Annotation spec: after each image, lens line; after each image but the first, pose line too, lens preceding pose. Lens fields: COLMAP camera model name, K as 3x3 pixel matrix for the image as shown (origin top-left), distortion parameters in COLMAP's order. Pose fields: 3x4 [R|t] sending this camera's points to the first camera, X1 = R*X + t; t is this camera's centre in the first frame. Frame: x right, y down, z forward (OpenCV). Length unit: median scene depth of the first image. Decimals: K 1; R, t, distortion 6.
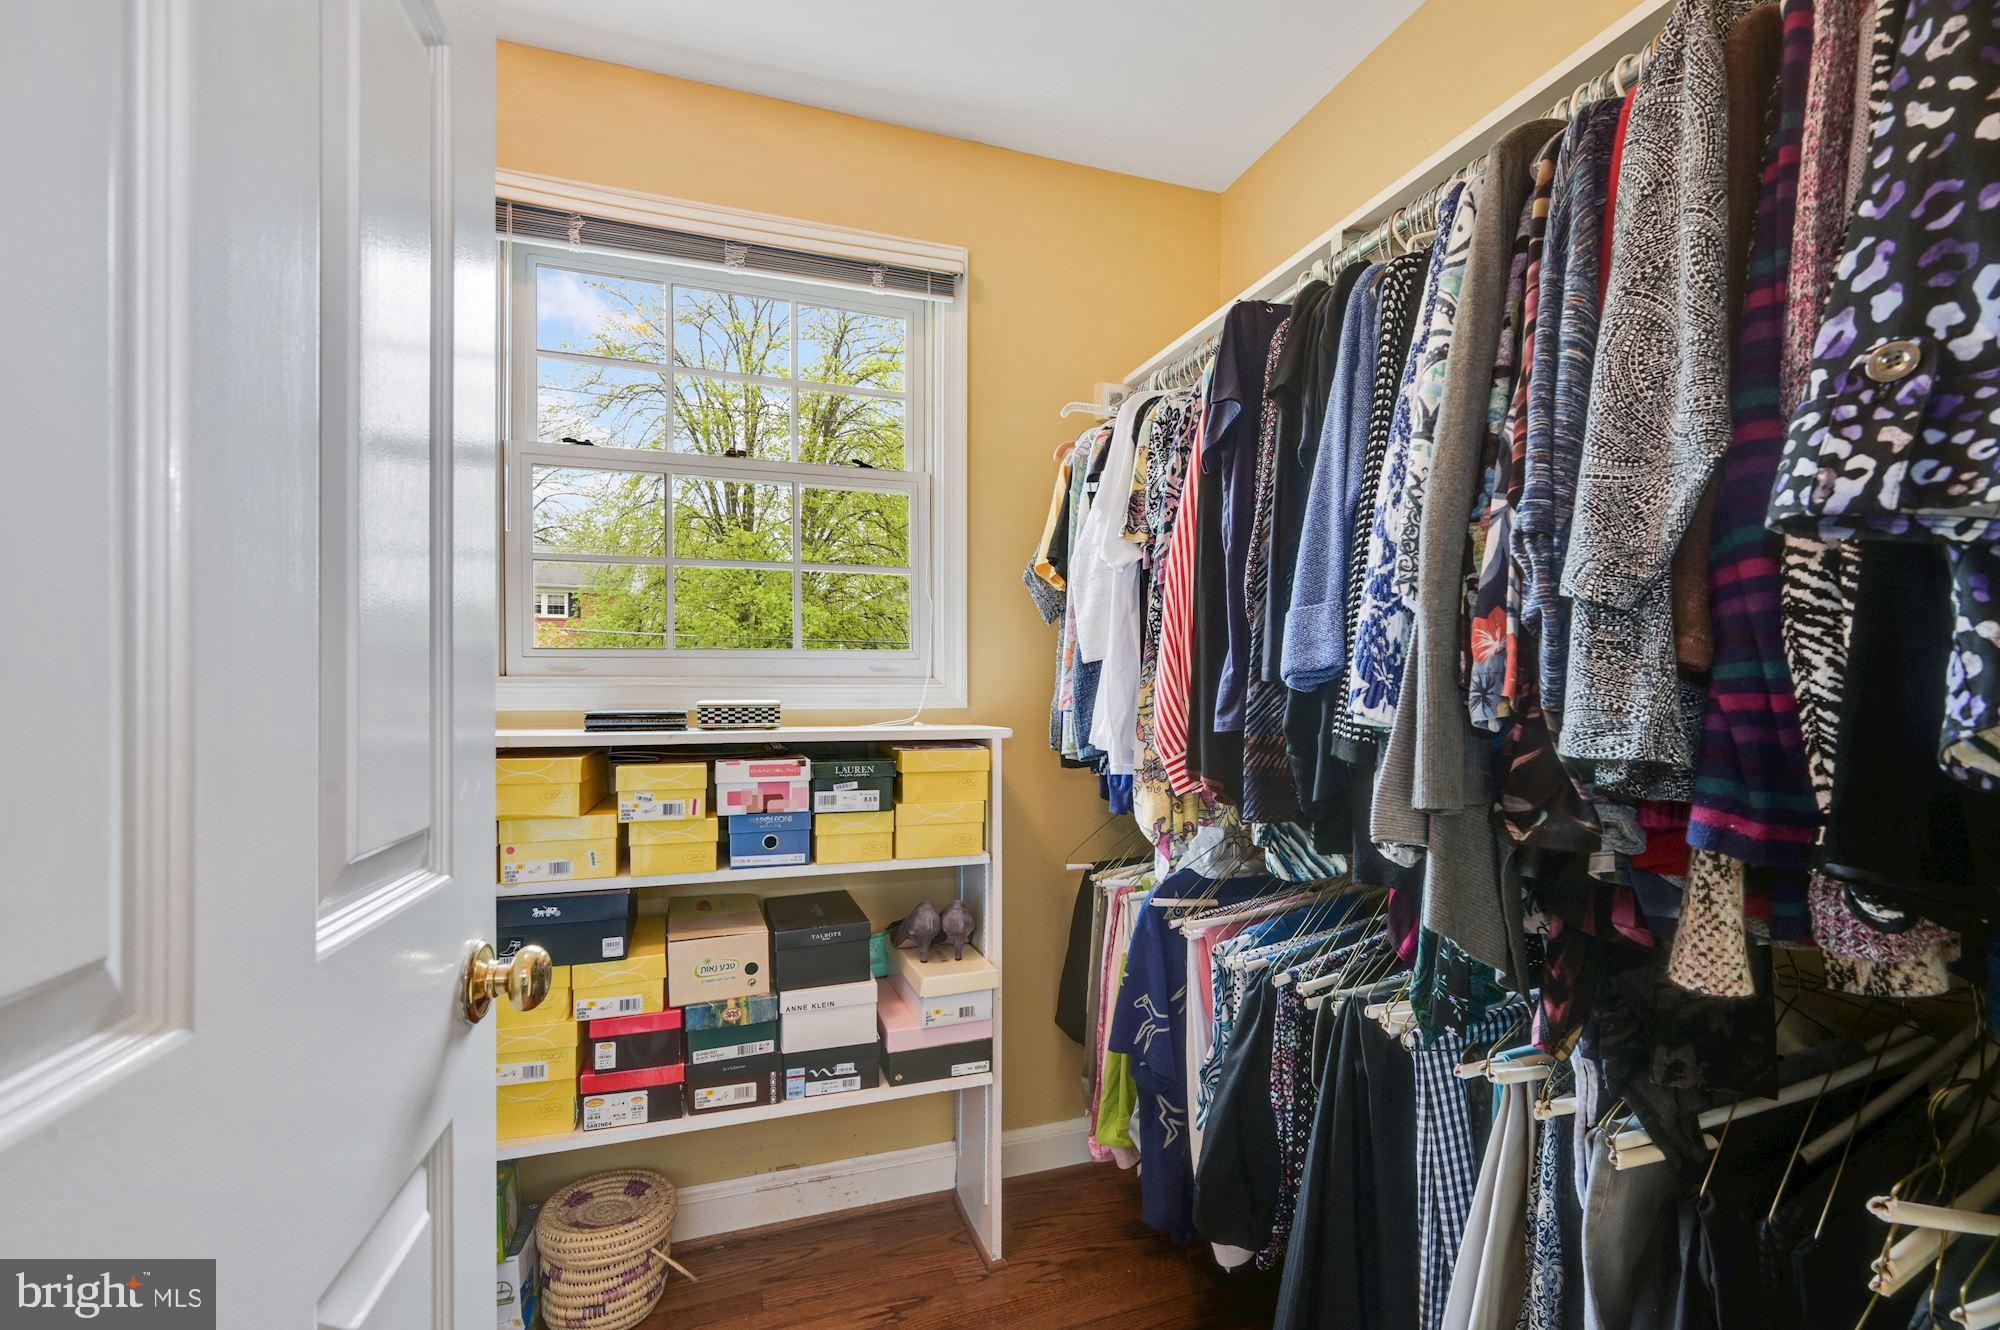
lens RADIAL K [[866.6, 0, 1006.0], [0, 866.6, 686.2], [0, 0, 1]] dist [-0.000929, -0.000036]
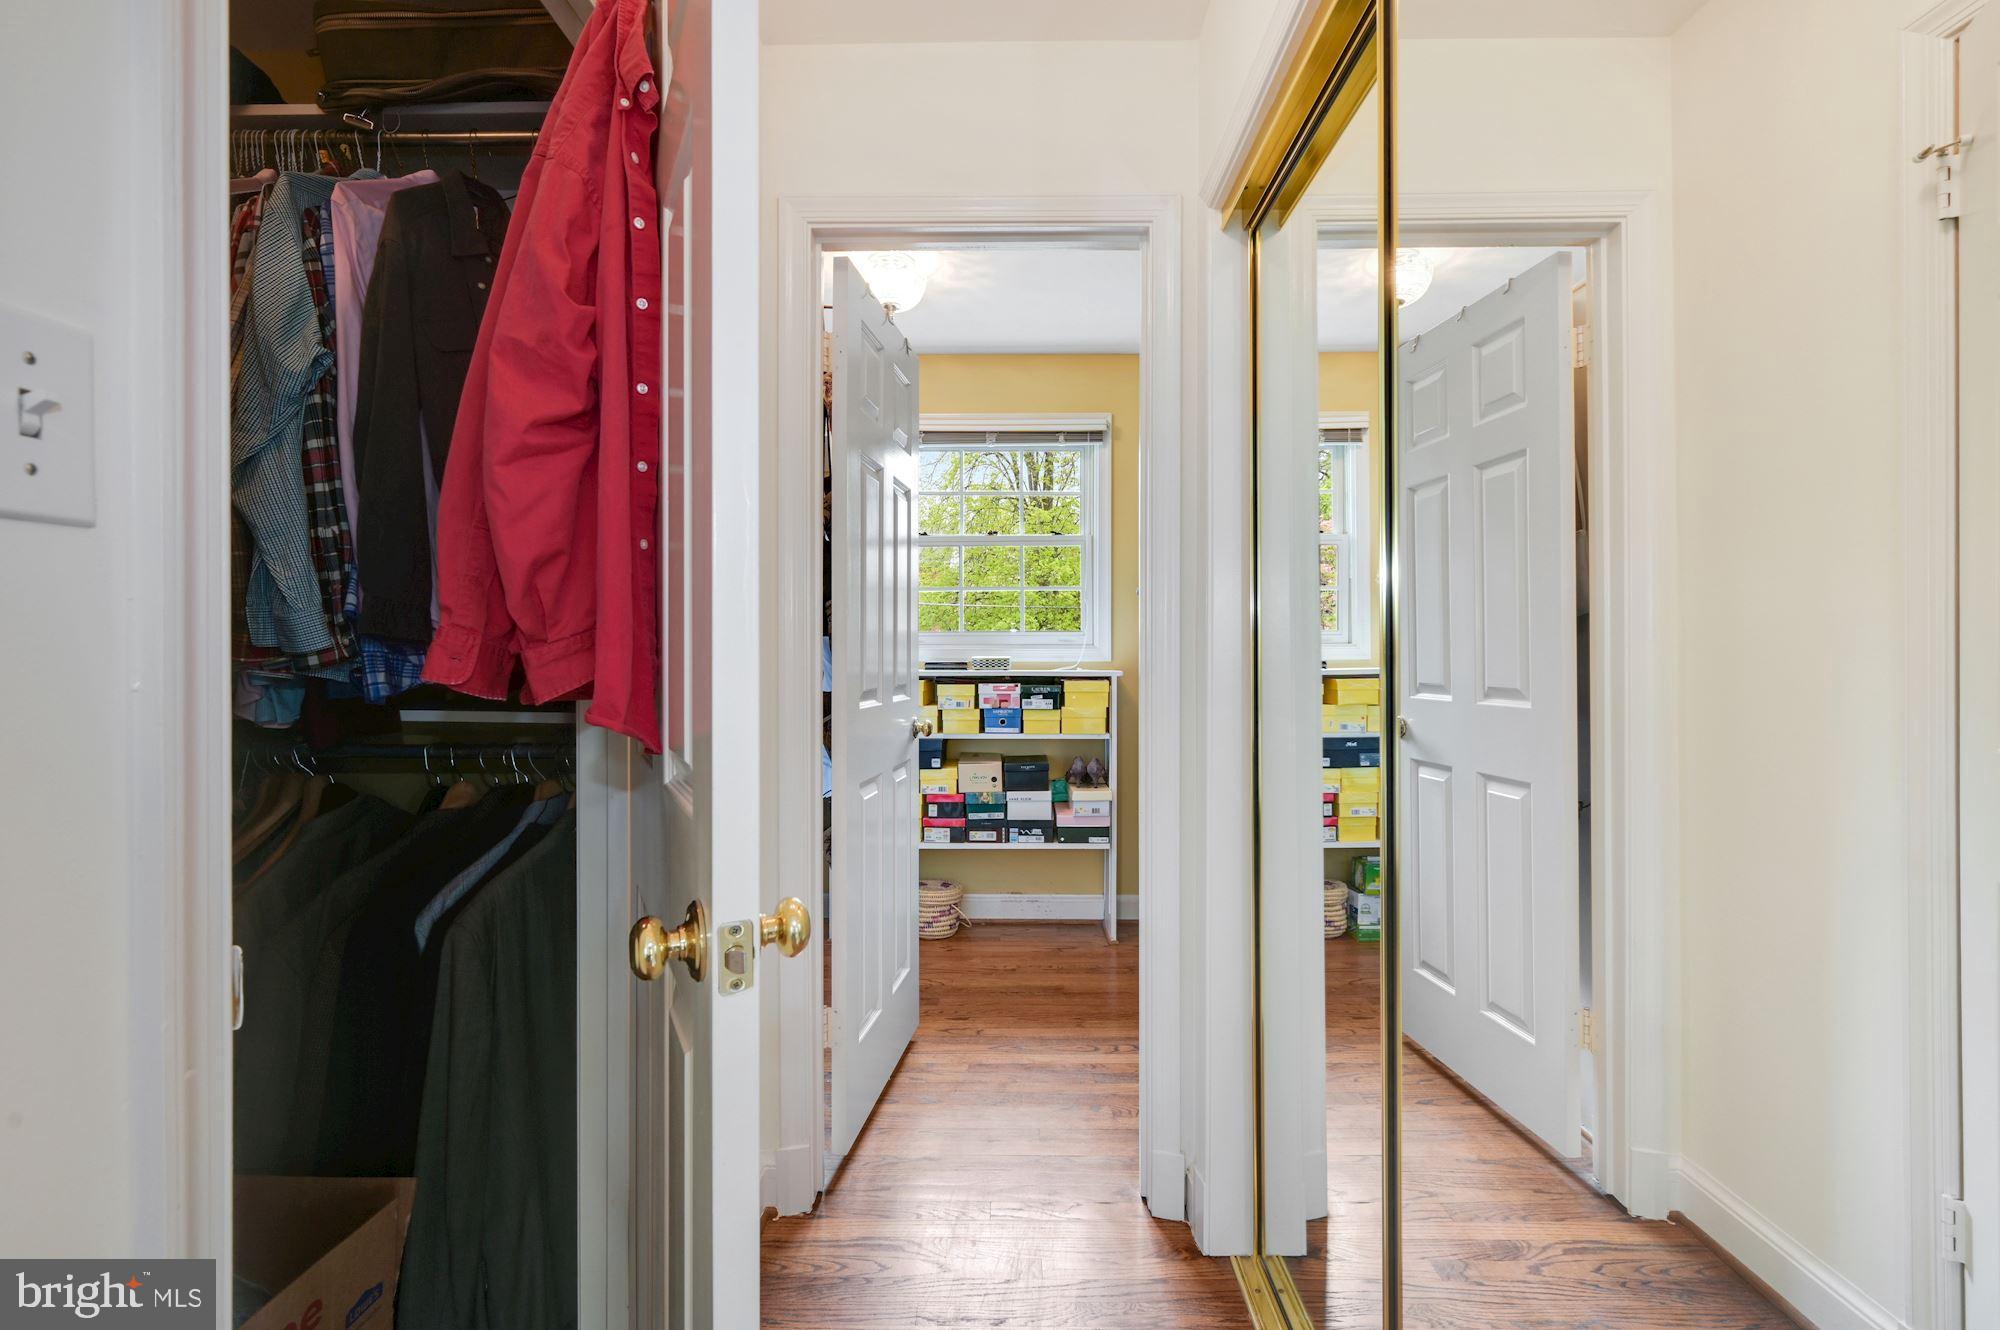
lens RADIAL K [[894.6, 0, 1004.8], [0, 894.6, 624.2], [0, 0, 1]] dist [0.000207, 0.000138]
pose [[0.939703, -0.009979, -0.341847, 0.493094], [0.000599, 0.999621, -0.027534, -0.002095], [0.341992, 0.025670, 0.939352, -1.089249]]
